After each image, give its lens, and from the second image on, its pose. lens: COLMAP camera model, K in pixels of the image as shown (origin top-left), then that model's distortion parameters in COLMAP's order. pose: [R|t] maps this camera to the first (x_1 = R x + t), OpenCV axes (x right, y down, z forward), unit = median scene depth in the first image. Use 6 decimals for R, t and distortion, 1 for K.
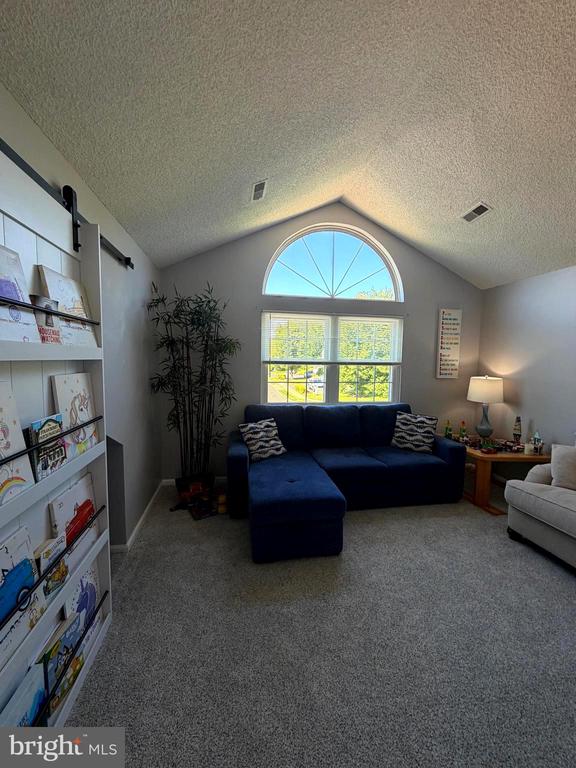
lens RADIAL K [[305.7, 0, 283.9], [0, 305.7, 384.0], [0, 0, 1]] dist [-0.000098, -0.000502]
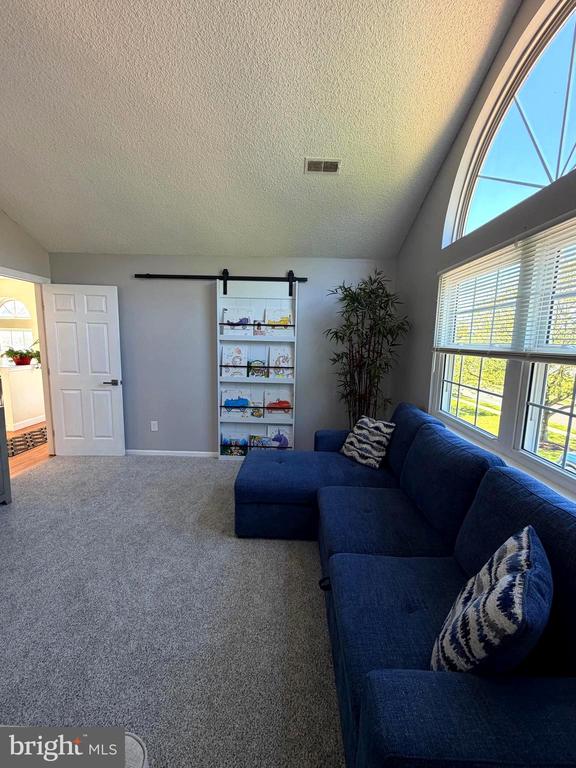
lens RADIAL K [[305.7, 0, 285.5], [0, 305.7, 382.7], [0, 0, 1]] dist [-0.000098, -0.000502]
pose [[-0.197510, 0.115609, -0.973460, 0.642422], [-0.112517, 0.983785, 0.139665, -0.052178], [0.973822, 0.137116, -0.181299, 0.768658]]
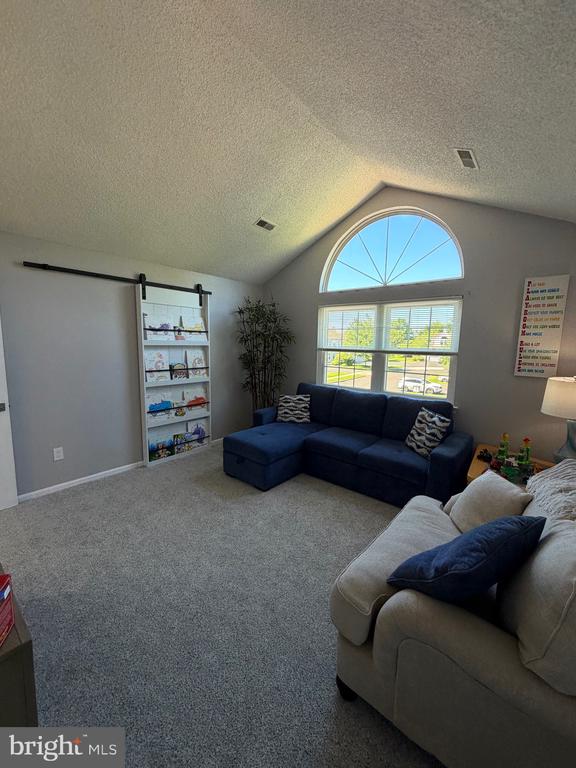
lens RADIAL K [[305.7, 0, 288.4], [0, 305.7, 384.3], [0, 0, 1]] dist [-0.000098, -0.000502]
pose [[0.640424, 0.101947, -0.761225, 0.749271], [-0.076323, 0.994693, 0.069003, -0.007598], [0.764220, 0.013907, 0.644806, 0.125555]]
